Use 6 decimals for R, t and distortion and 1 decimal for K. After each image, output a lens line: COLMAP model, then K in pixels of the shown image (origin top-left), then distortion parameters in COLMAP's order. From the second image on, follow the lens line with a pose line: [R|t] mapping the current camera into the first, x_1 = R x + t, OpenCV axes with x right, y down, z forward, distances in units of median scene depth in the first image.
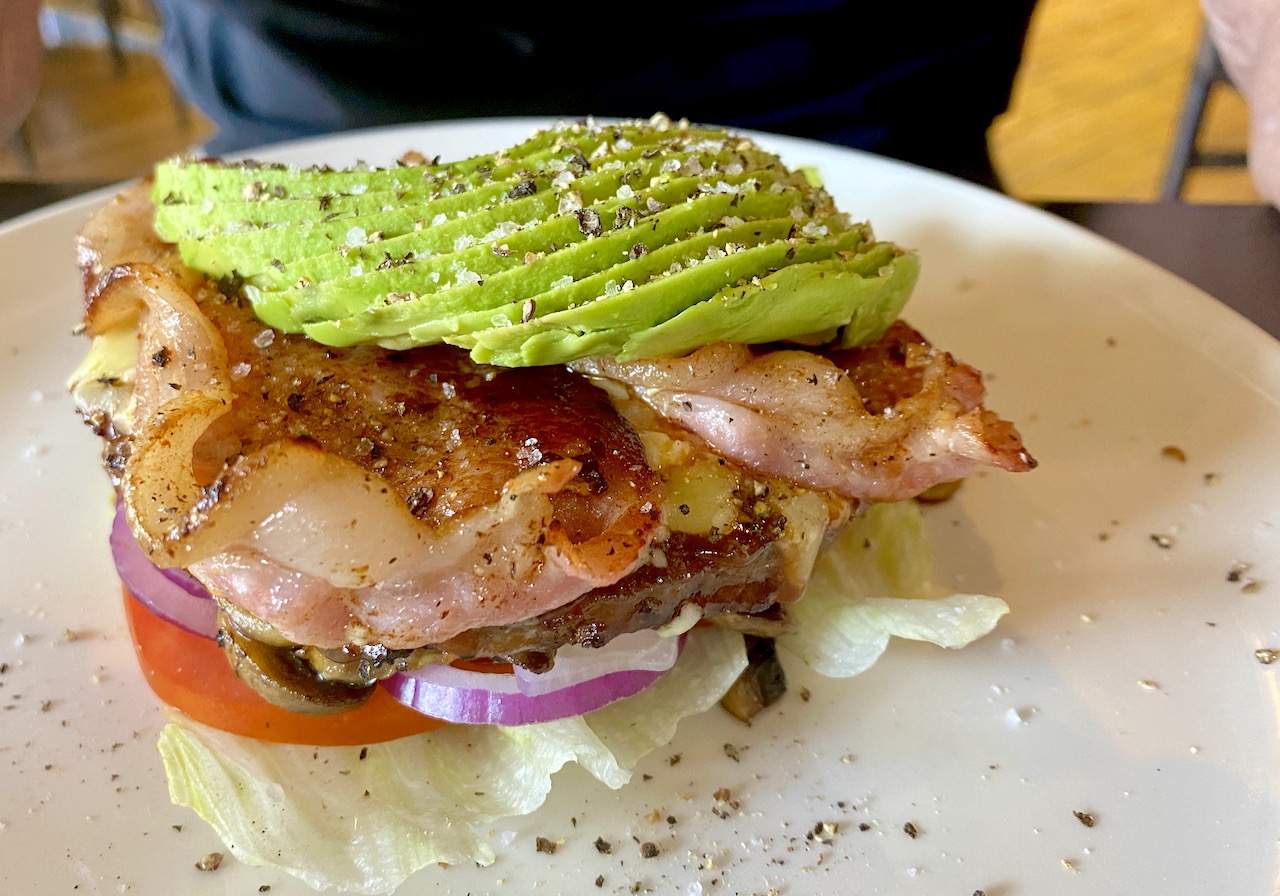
lens RADIAL K [[1015.3, 0, 640.0], [0, 1015.3, 448.0], [0, 0, 1]] dist [-0.055226, -0.001081]
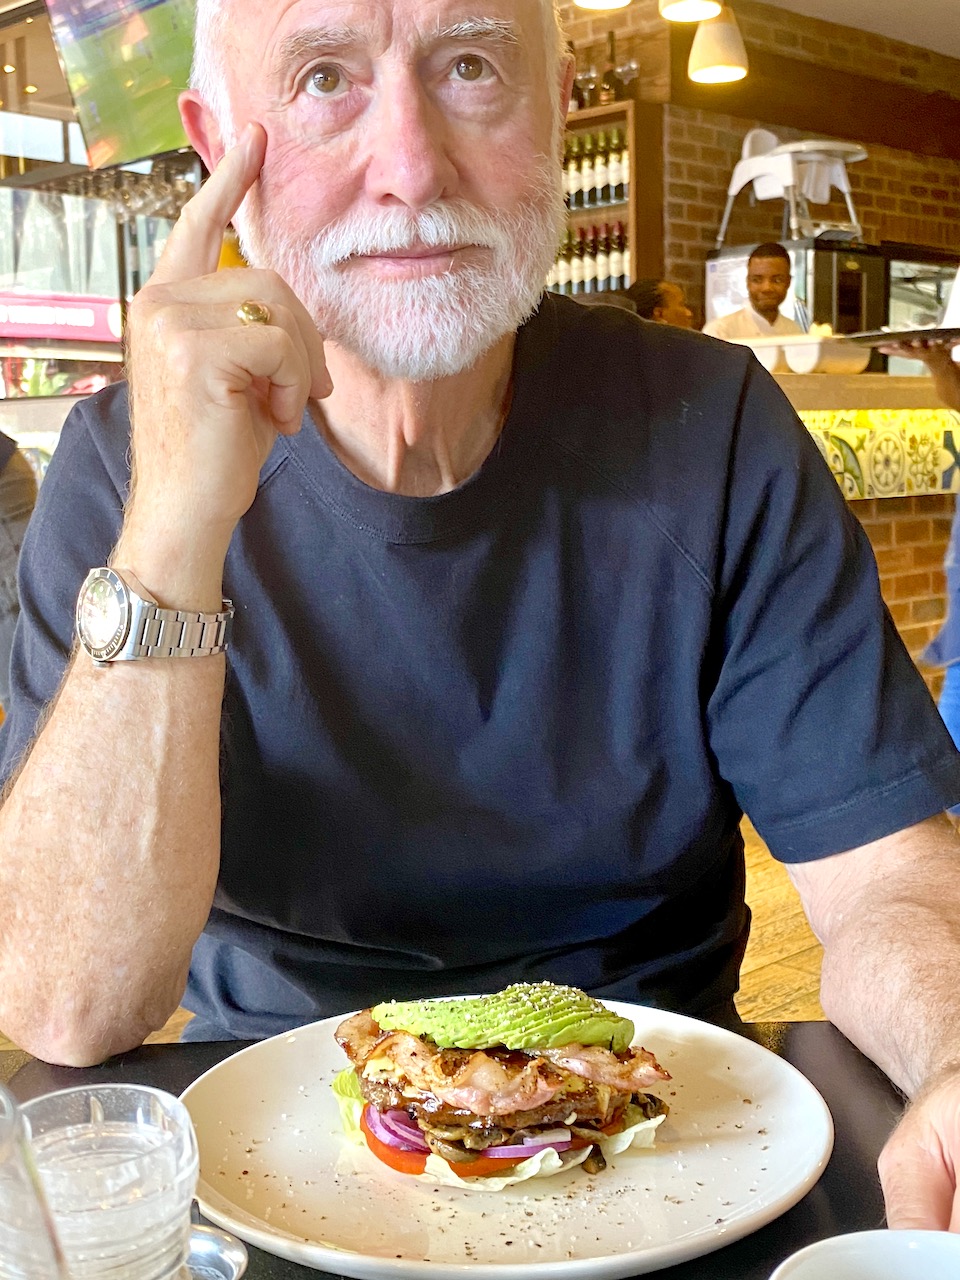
lens RADIAL K [[1637.1, 0, 480.0], [0, 1637.1, 640.0], [0, 0, 1]] dist [0.370801, 0.000058]
pose [[0.996827, -0.031692, 0.073011, -0.634569], [0.065796, 0.844284, -0.531841, 1.807942], [-0.044787, 0.534958, 0.843691, -4.686343]]
